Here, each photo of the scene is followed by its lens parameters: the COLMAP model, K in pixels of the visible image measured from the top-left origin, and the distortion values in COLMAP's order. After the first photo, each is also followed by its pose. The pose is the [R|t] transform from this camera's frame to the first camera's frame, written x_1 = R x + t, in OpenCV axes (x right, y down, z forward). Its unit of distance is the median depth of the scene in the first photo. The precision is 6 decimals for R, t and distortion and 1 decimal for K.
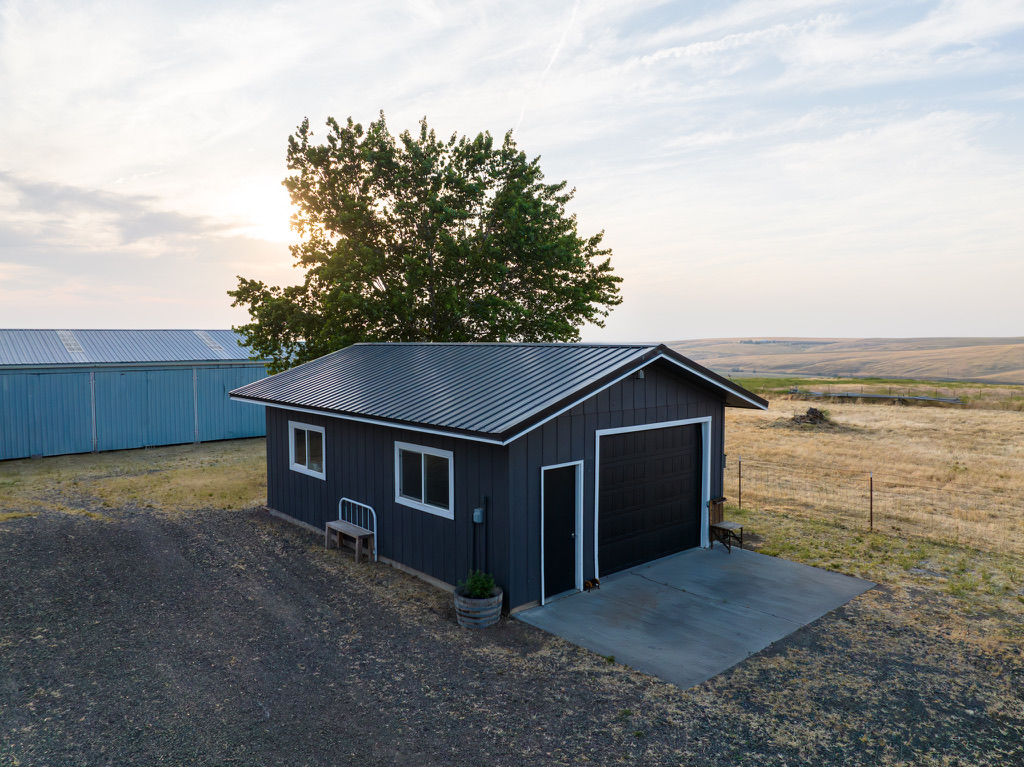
lens RADIAL K [[715.5, 0, 512.4], [0, 715.5, 383.1], [0, 0, 1]] dist [-0.008456, -0.003266]
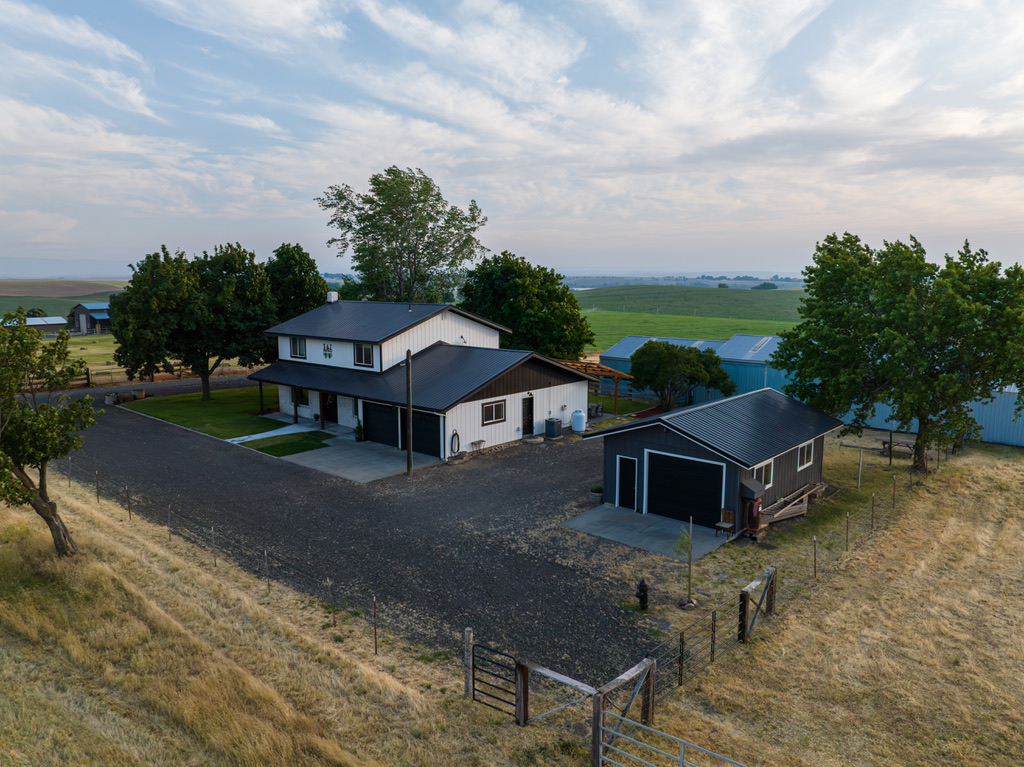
lens RADIAL K [[715.5, 0, 513.1], [0, 715.5, 383.2], [0, 0, 1]] dist [-0.008456, -0.003266]
pose [[0.113834, 0.153041, -0.981642, 2.738767], [-0.046782, 0.987794, 0.148575, -0.555106], [0.992398, 0.029010, 0.119605, 0.330761]]
